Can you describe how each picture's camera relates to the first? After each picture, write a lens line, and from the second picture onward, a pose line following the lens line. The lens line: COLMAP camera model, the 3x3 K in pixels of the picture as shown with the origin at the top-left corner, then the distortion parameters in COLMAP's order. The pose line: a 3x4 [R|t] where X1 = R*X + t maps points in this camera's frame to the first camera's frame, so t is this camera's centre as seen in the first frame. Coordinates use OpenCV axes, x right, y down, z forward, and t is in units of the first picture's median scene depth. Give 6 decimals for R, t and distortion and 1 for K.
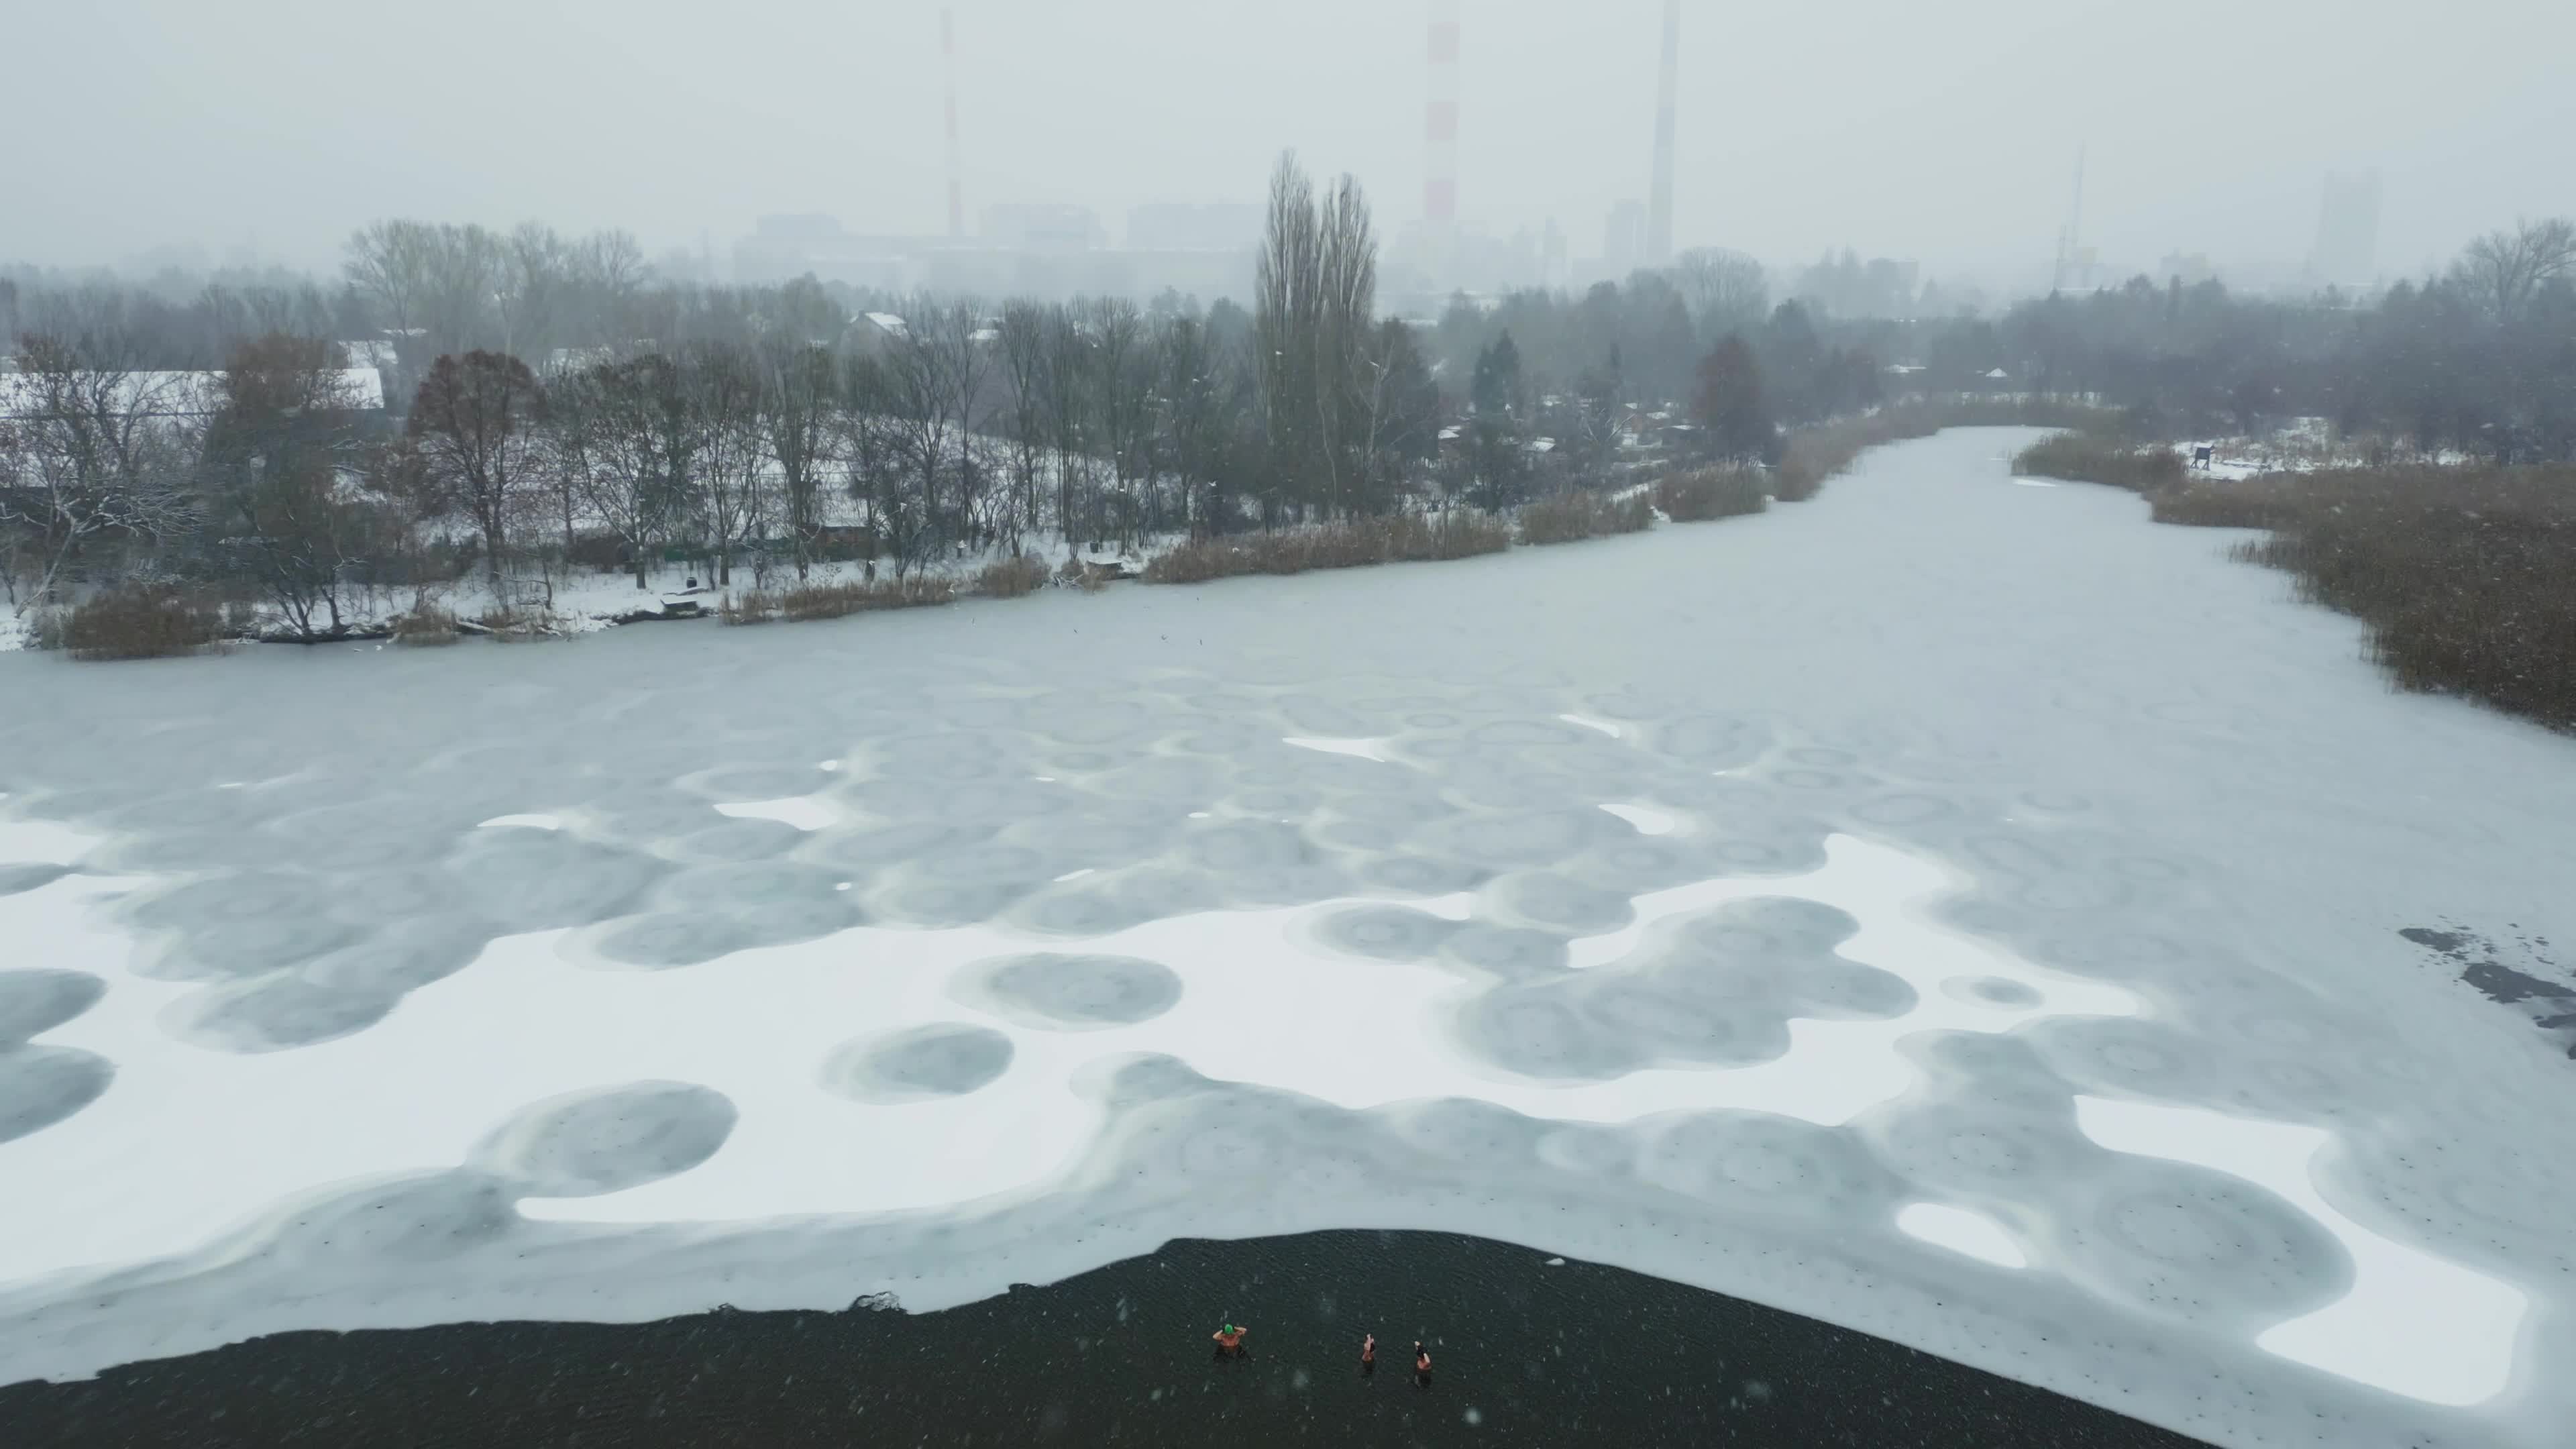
lens RADIAL K [[1853.8, 0, 1288.0], [0, 1853.8, 724.5], [0, 0, 1]] dist [0.109173, -0.116633]
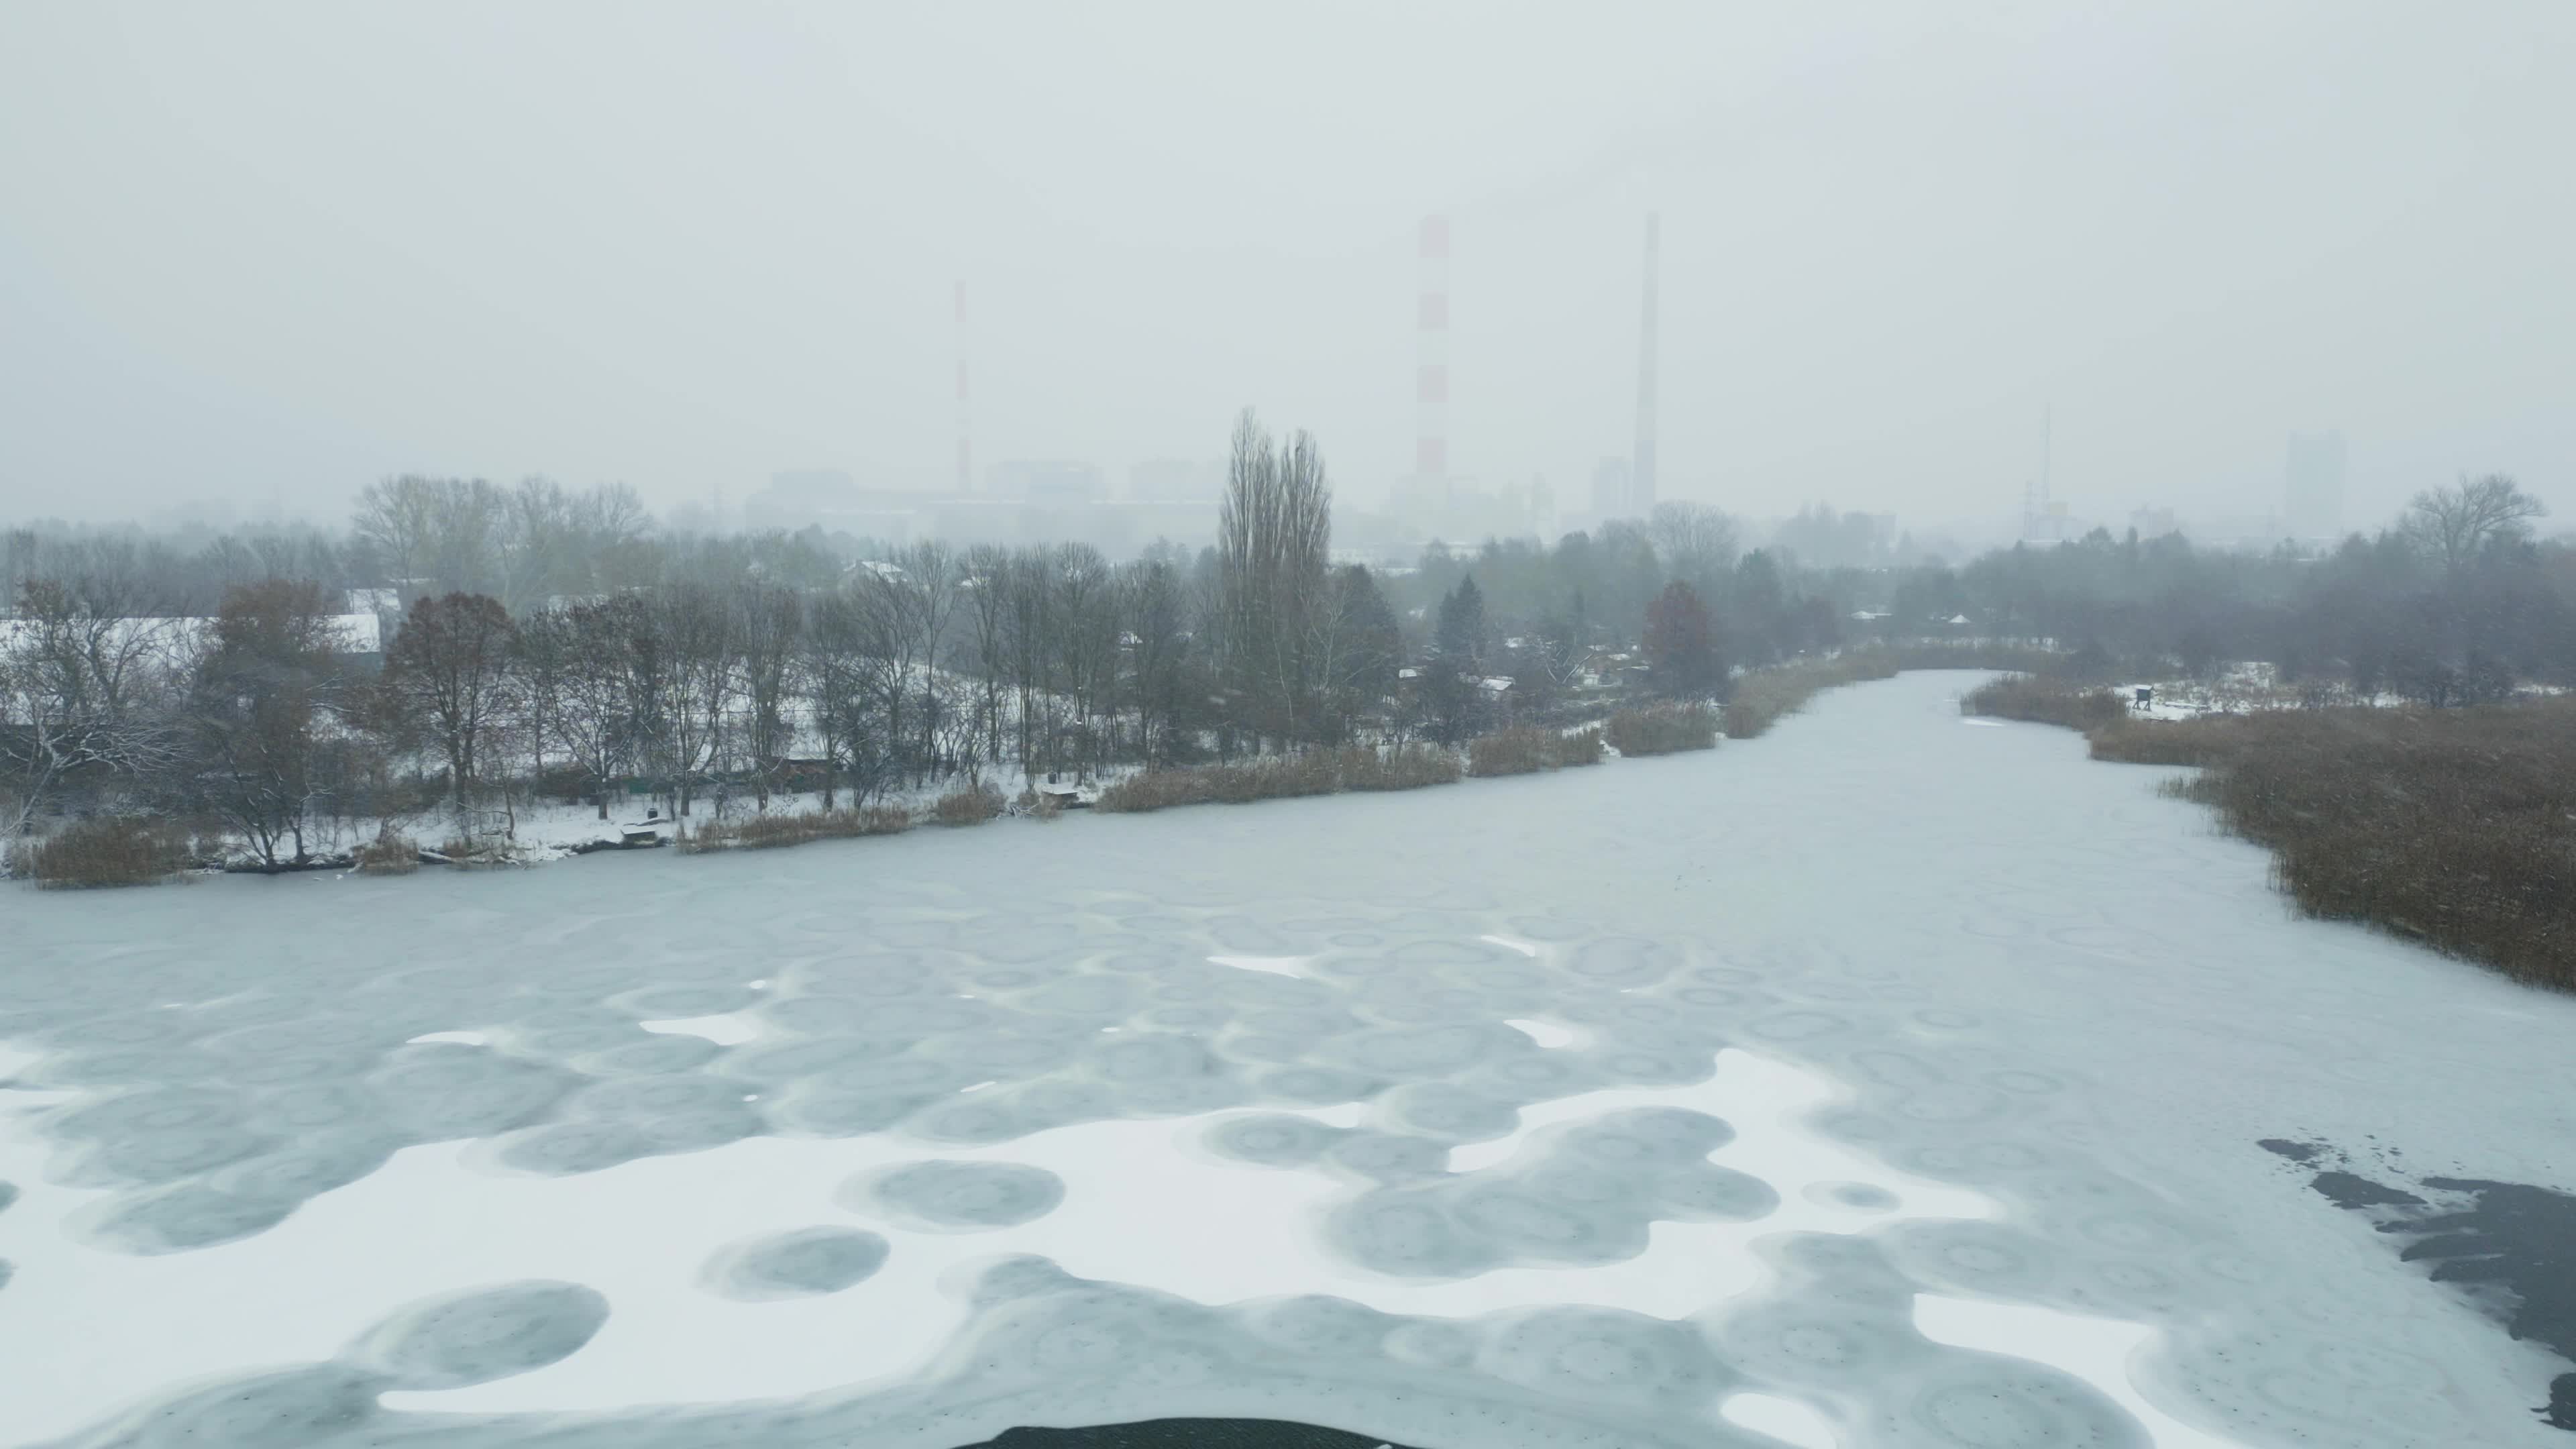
lens RADIAL K [[1853.8, 0, 1288.0], [0, 1853.8, 724.5], [0, 0, 1]] dist [0.109173, -0.116633]
pose [[0.999998, 0.000078, -0.001857, 0.035622], [-0.000318, 0.991531, -0.129872, 0.010533], [0.001831, 0.129872, 0.991529, -0.028196]]
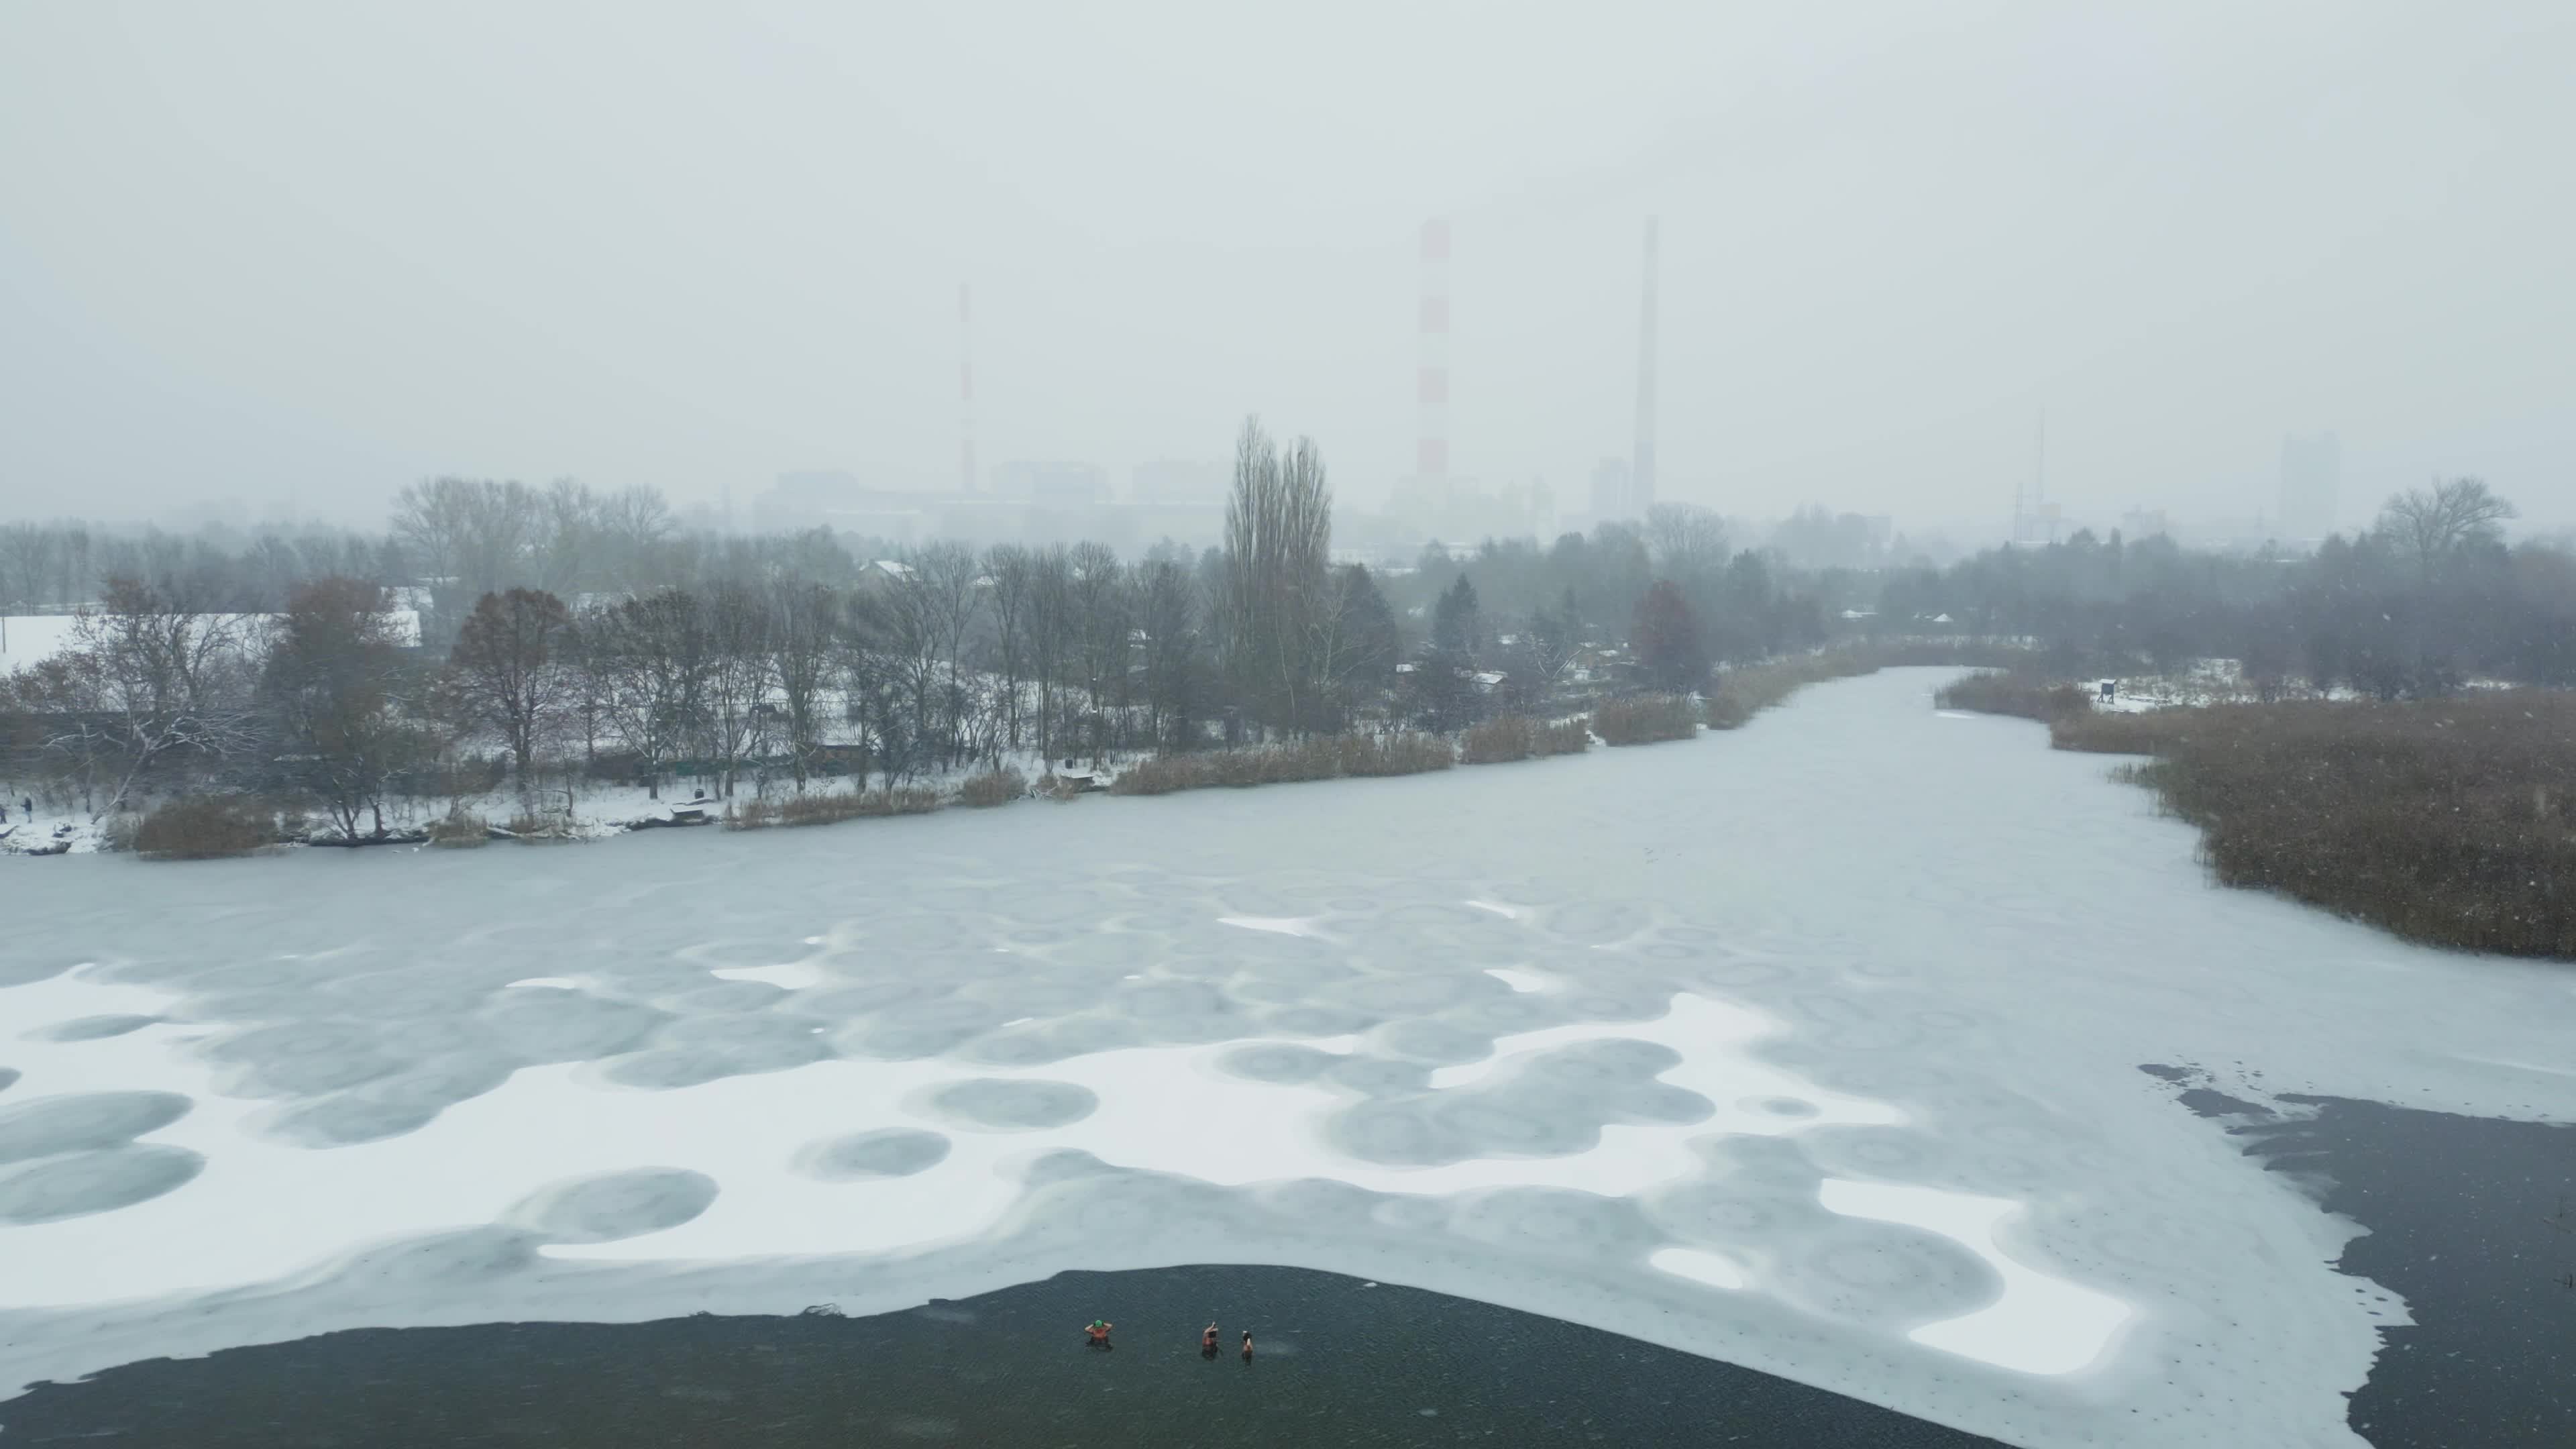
lens RADIAL K [[1853.8, 0, 1288.0], [0, 1853.8, 724.5], [0, 0, 1]] dist [0.109173, -0.116633]
pose [[0.999996, 0.000966, -0.002702, 0.035169], [-0.001310, 0.991476, -0.130283, 0.030161], [0.002553, 0.130286, 0.991473, -0.109862]]
